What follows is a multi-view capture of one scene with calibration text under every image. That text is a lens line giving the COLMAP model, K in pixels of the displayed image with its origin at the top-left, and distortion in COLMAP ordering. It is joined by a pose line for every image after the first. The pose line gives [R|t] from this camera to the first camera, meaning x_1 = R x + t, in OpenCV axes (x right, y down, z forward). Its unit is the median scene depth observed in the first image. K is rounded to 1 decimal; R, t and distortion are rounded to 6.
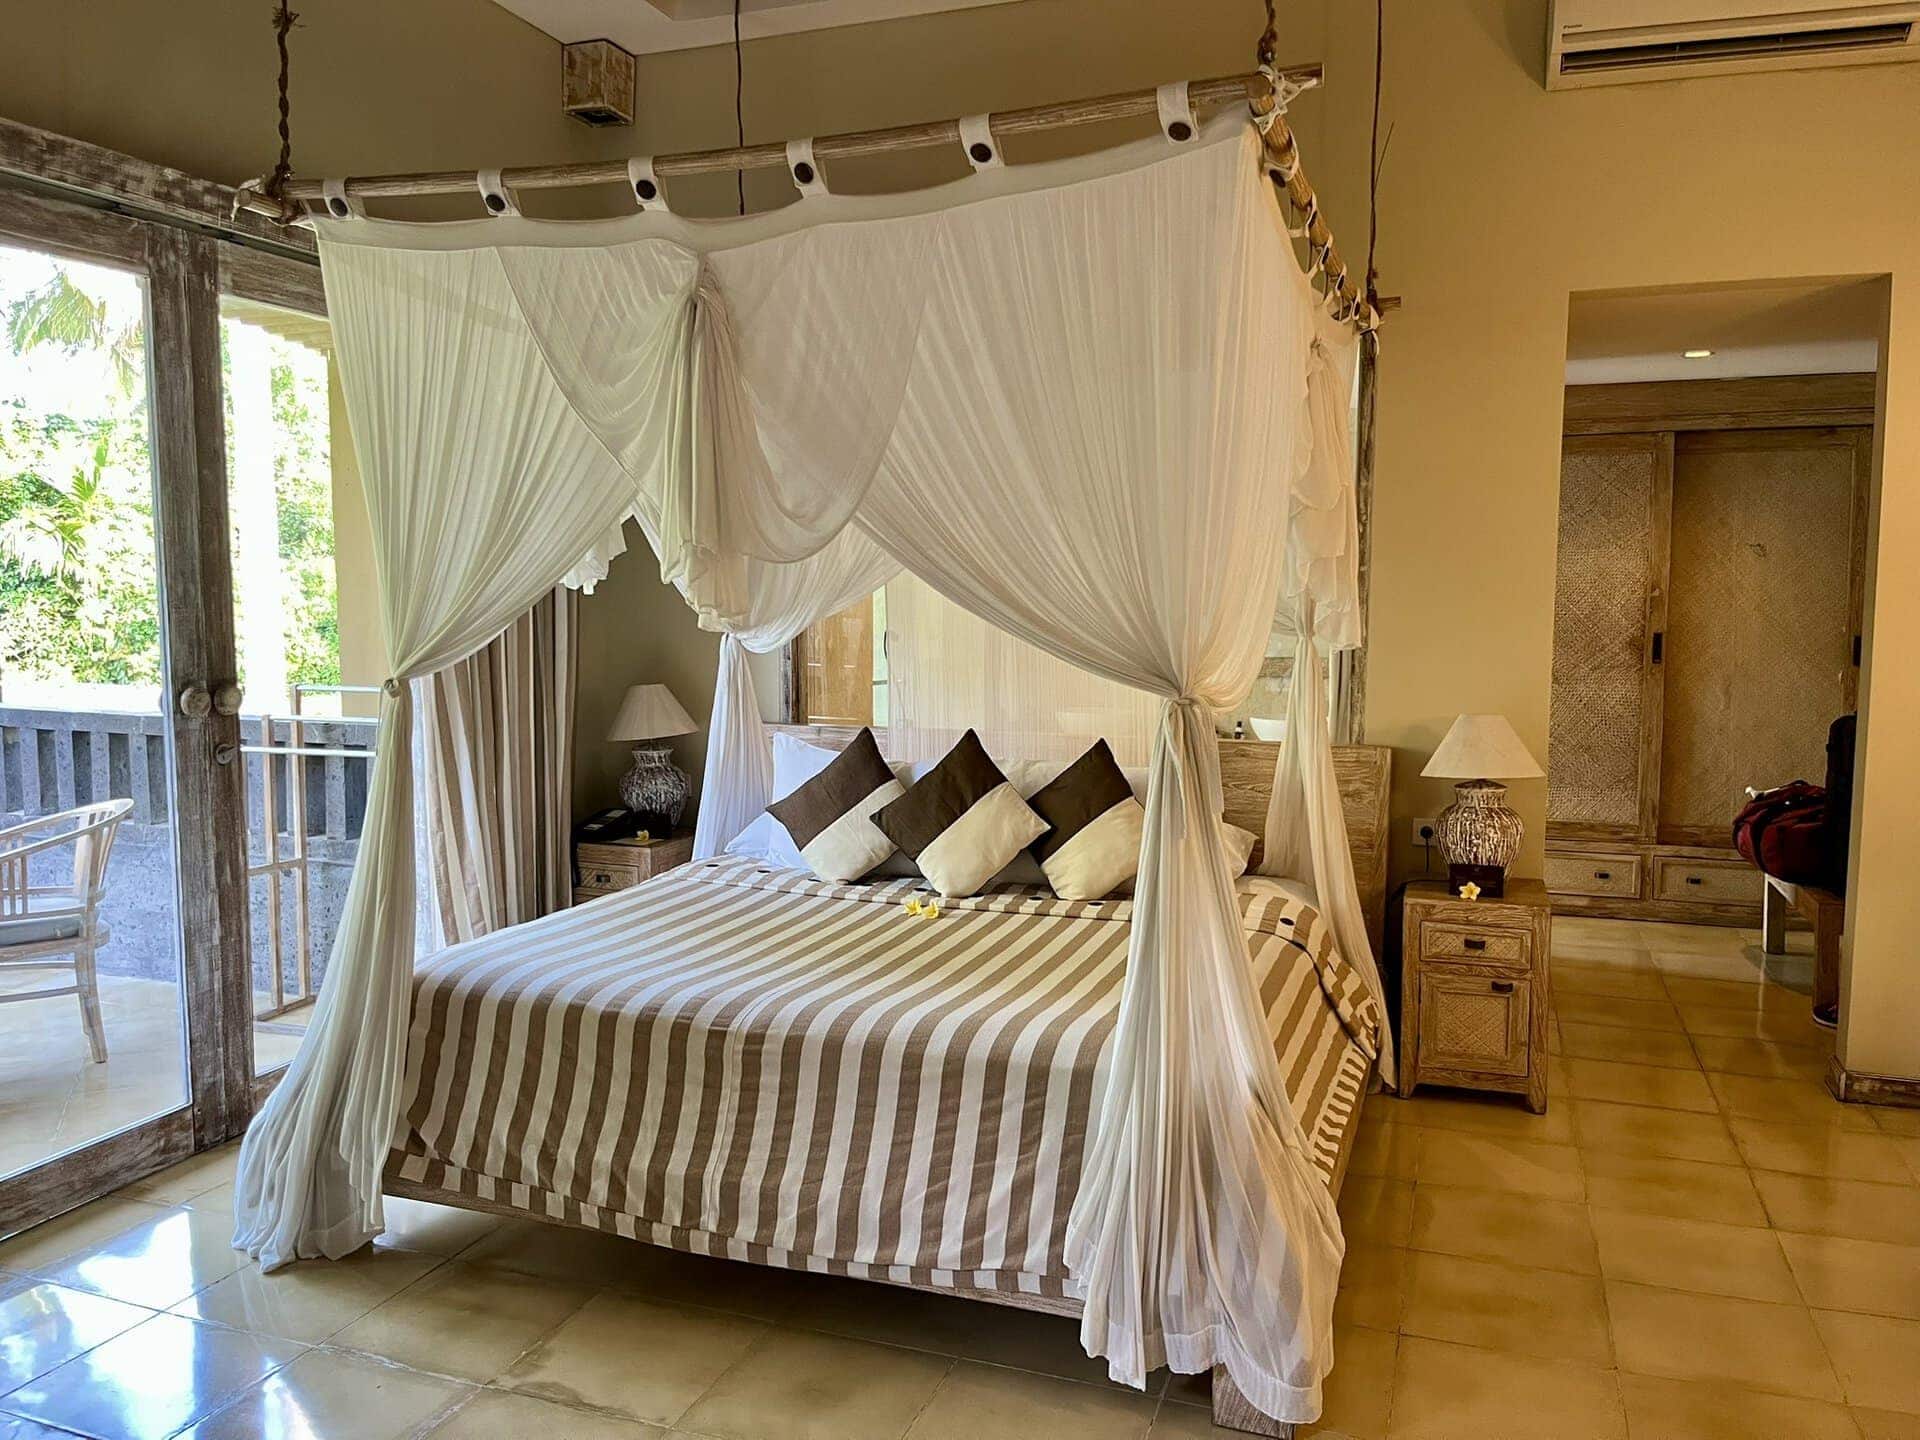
lens RADIAL K [[1447.8, 0, 958.0], [0, 1447.8, 723.0], [0, 0, 1]] dist [0.044087, 0.003604]
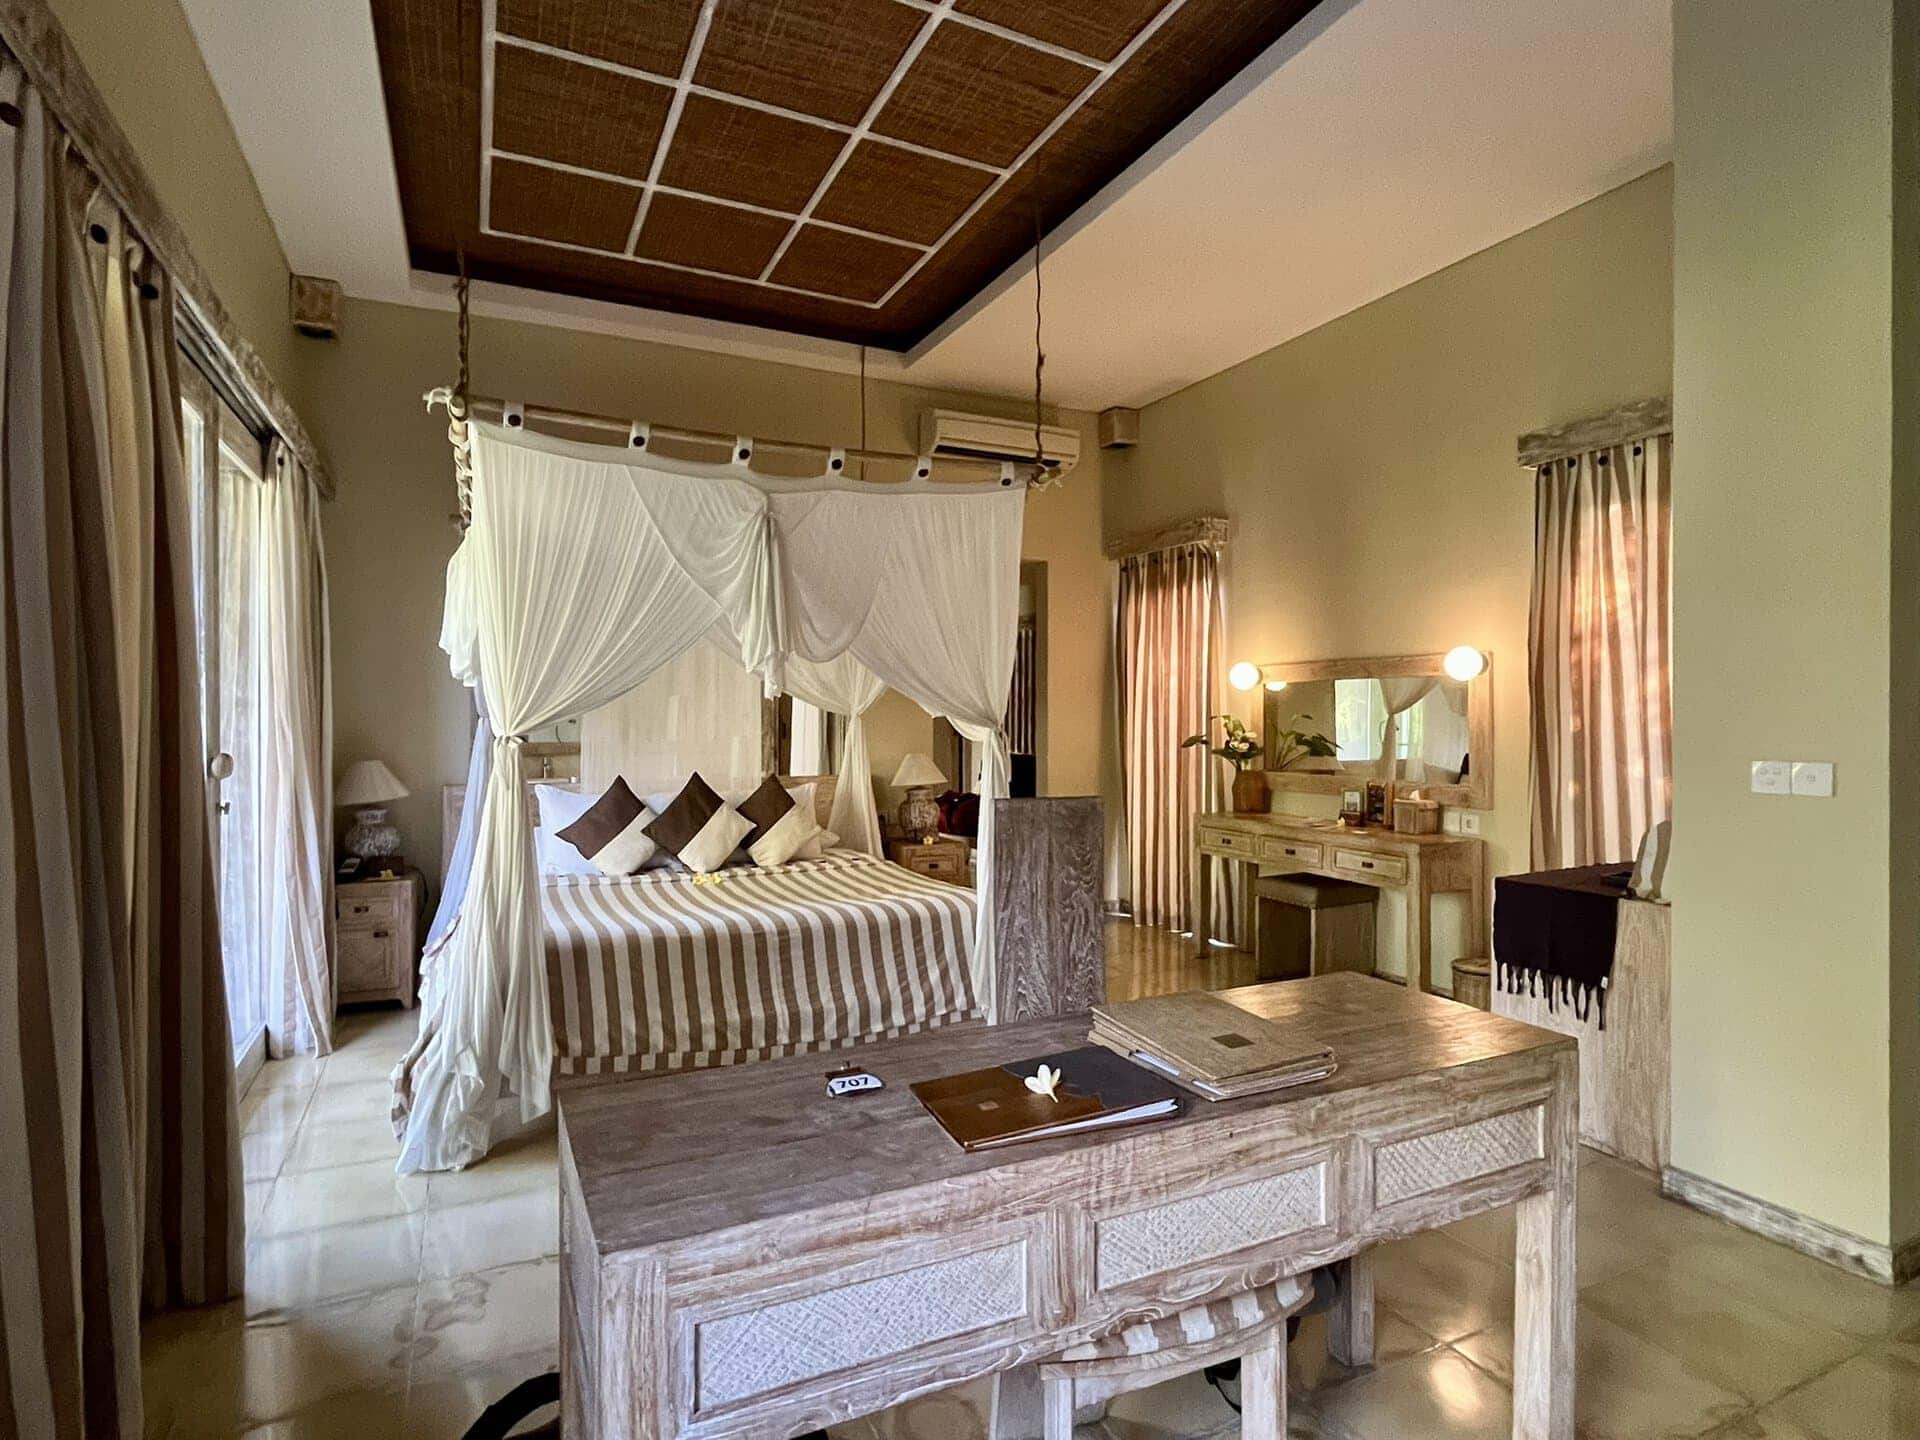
lens RADIAL K [[983.8, 0, 963.4], [0, 983.8, 727.8], [0, 0, 1]] dist [-0.004111, -0.000501]
pose [[0.696344, -0.007932, 0.717664, -0.791957], [0.067379, 0.996245, -0.054366, 0.046763], [-0.714538, 0.086212, 0.694264, -0.002232]]
